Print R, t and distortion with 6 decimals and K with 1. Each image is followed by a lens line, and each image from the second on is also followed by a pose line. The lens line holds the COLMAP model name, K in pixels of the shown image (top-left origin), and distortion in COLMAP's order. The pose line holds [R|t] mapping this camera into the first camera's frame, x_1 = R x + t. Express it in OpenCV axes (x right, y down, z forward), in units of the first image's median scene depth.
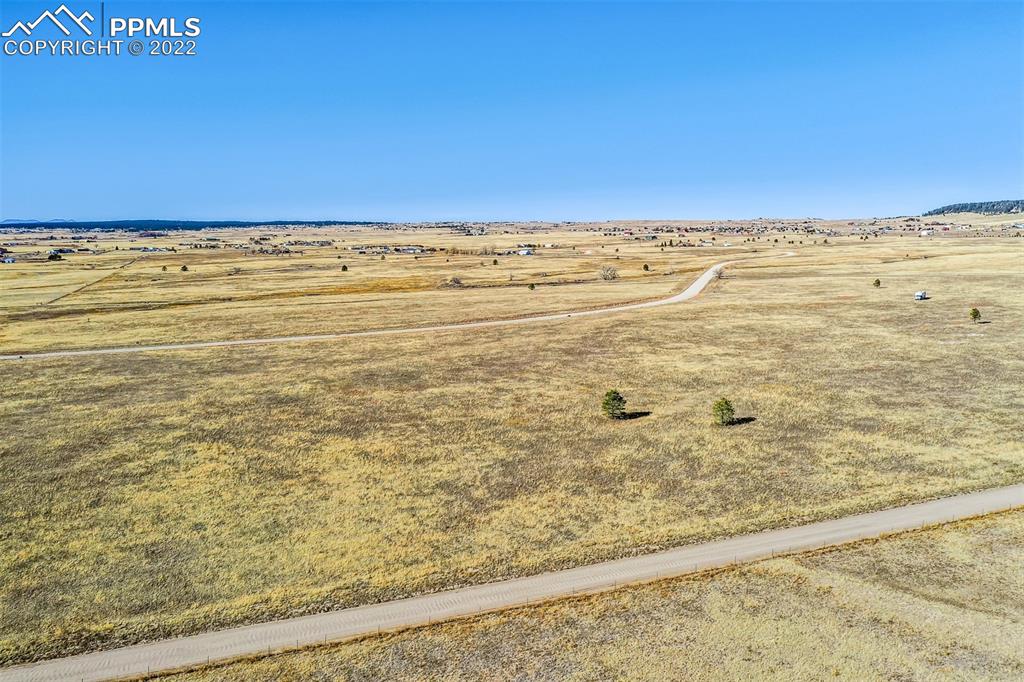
lens RADIAL K [[797.5, 0, 526.8], [0, 797.5, 339.7], [0, 0, 1]] dist [-0.011960, -0.004595]
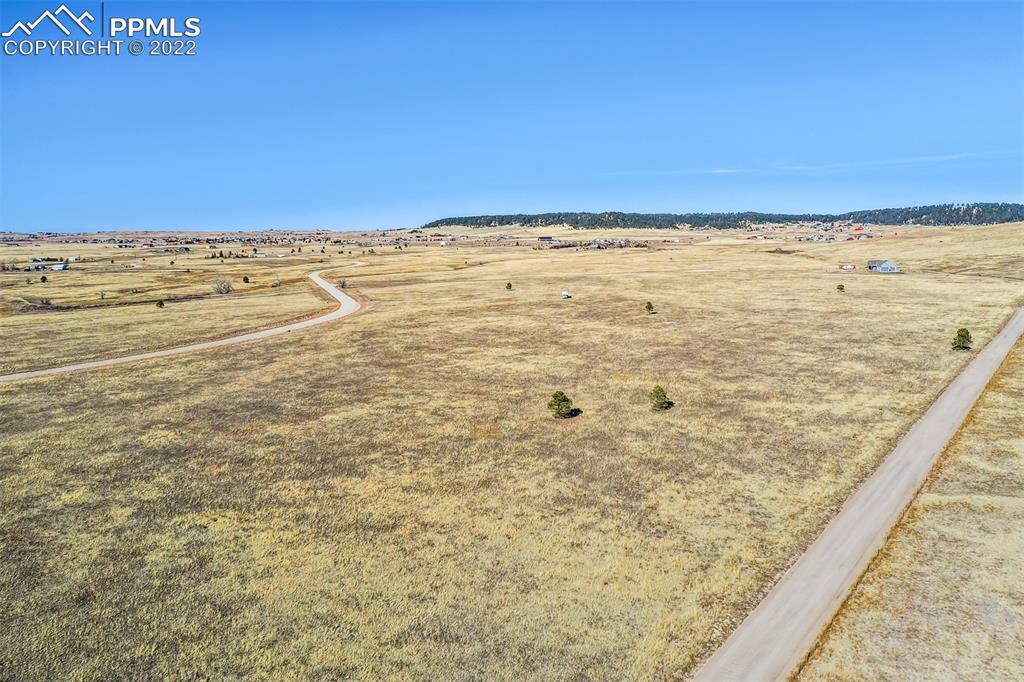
lens RADIAL K [[798.6, 0, 506.5], [0, 798.6, 339.1], [0, 0, 1]] dist [-0.012753, -0.001126]
pose [[0.832336, -0.070720, 0.549741, -0.607394], [0.079185, 0.996825, 0.008344, -0.019919], [-0.548585, 0.036586, 0.835294, 0.212676]]
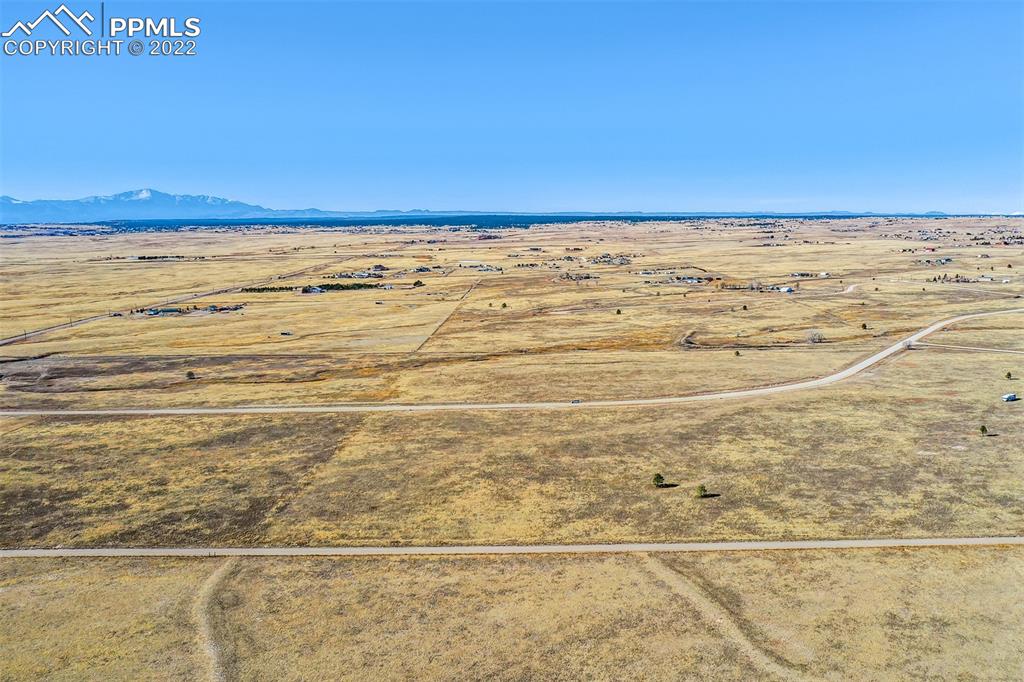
lens RADIAL K [[801.3, 0, 536.2], [0, 801.3, 340.2], [0, 0, 1]] dist [-0.007105, -0.007118]
pose [[0.928132, 0.052903, -0.368473, 0.696680], [-0.046117, 0.998566, 0.027204, -0.408466], [0.369383, -0.008256, 0.929240, -1.359821]]
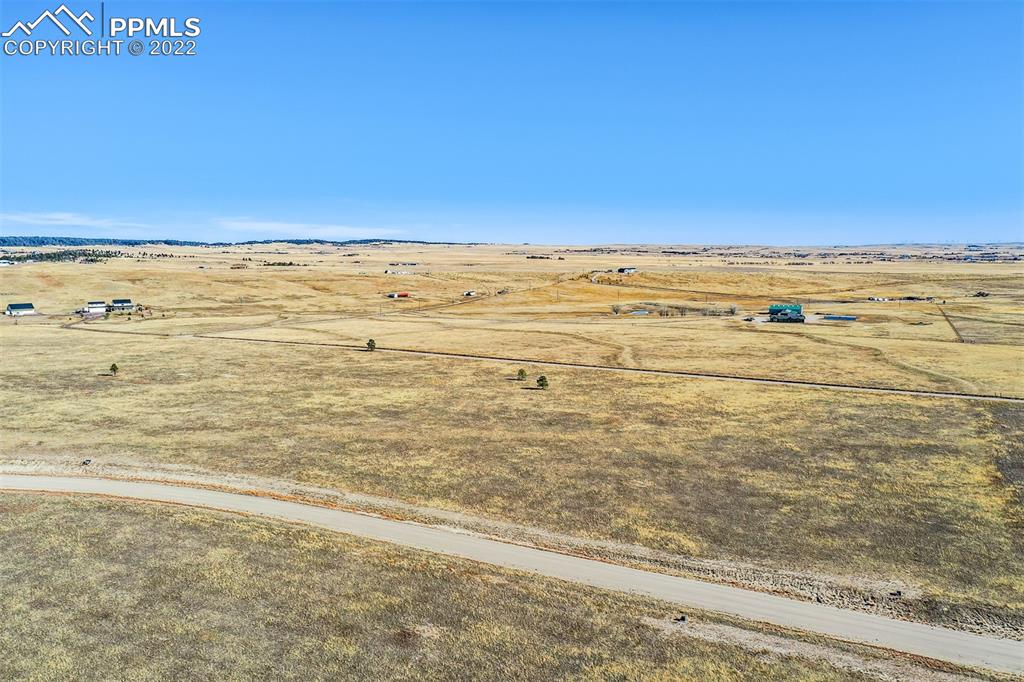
lens RADIAL K [[787.2, 0, 512.0], [0, 787.2, 341.0], [0, 0, 1]] dist [-0.002124, -0.000953]
pose [[-0.683384, -0.066132, 0.727058, -1.561396], [0.116228, 0.973332, 0.197779, -0.515278], [-0.720748, 0.219663, -0.657473, 2.819511]]
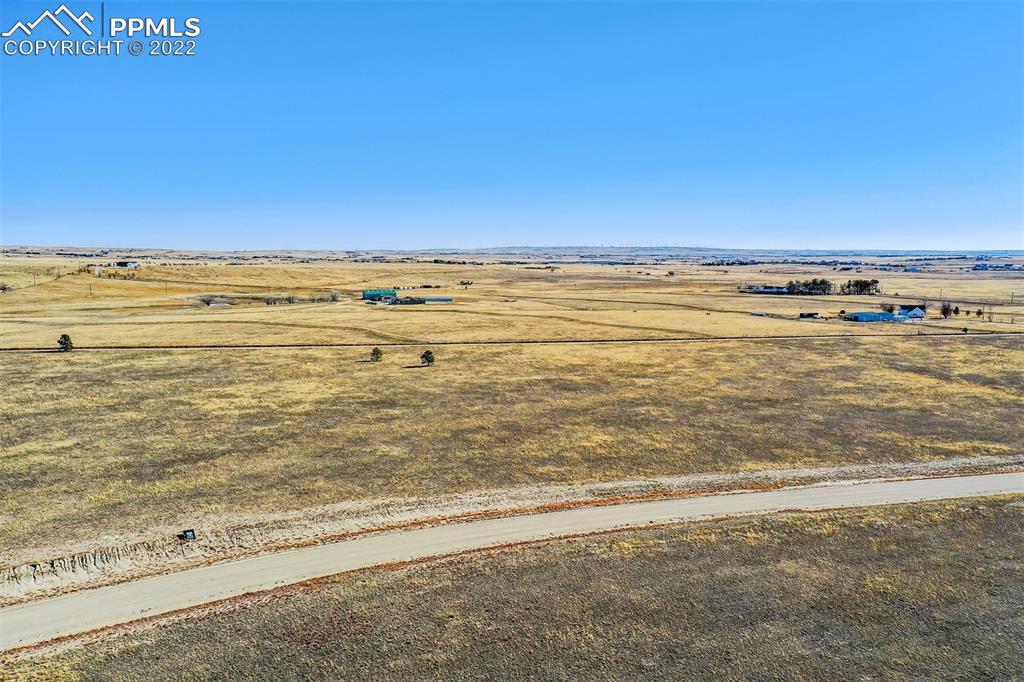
lens RADIAL K [[787.2, 0, 512.0], [0, 787.2, 341.0], [0, 0, 1]] dist [-0.002124, -0.000953]
pose [[-0.996273, 0.004870, 0.086117, -0.262162], [0.026026, 0.968843, 0.246303, -0.444020], [-0.082235, 0.247626, -0.965359, 3.138892]]
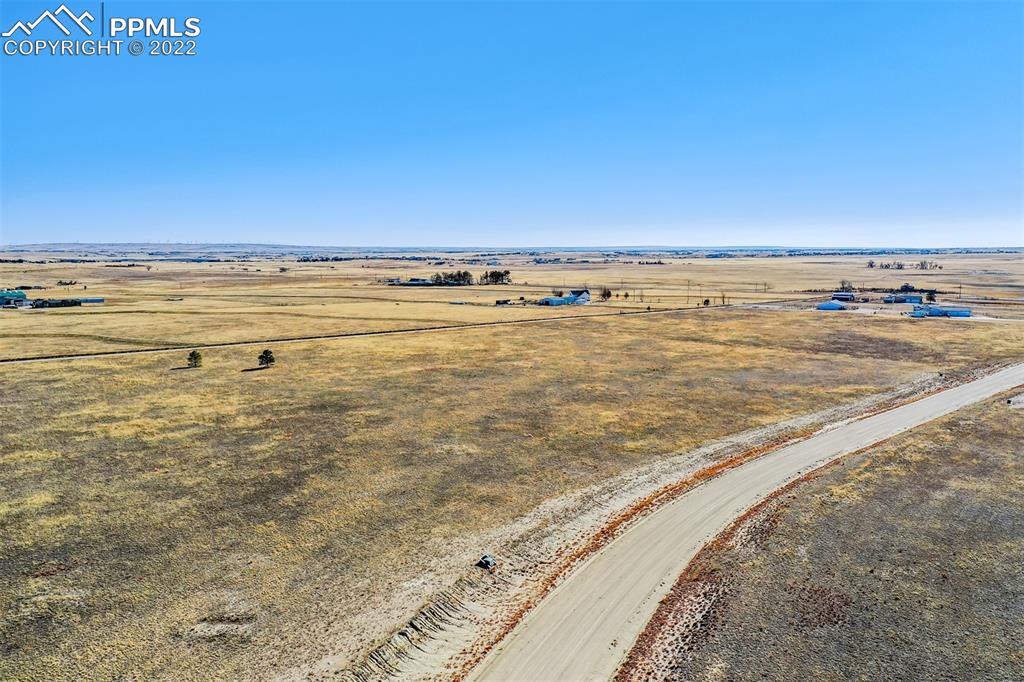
lens RADIAL K [[787.2, 0, 512.0], [0, 787.2, 341.0], [0, 0, 1]] dist [-0.002124, -0.000953]
pose [[-0.905059, 0.065149, -0.420266, 0.370440], [-0.044197, 0.968438, 0.245306, -0.405152], [0.422983, 0.240591, -0.873614, 2.982849]]
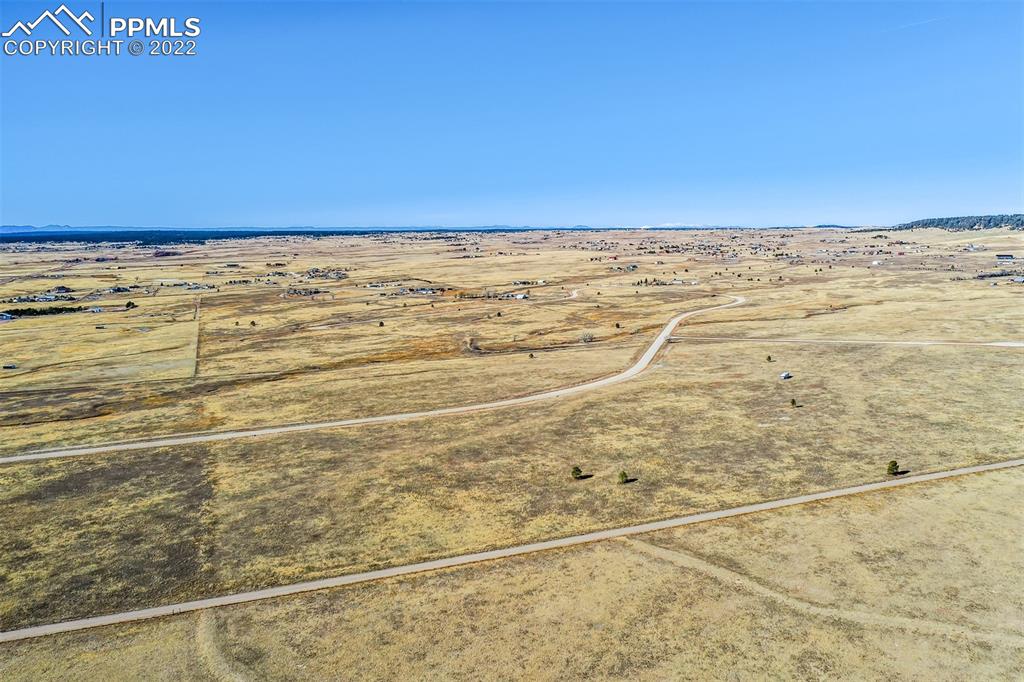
lens RADIAL K [[799.8, 0, 511.0], [0, 799.8, 338.8], [0, 0, 1]] dist [-0.003466, -0.004832]
pose [[0.999935, -0.008007, -0.008068, -0.067472], [0.008012, 0.999968, 0.000528, -0.363884], [0.008064, -0.000592, 0.999967, -1.537112]]
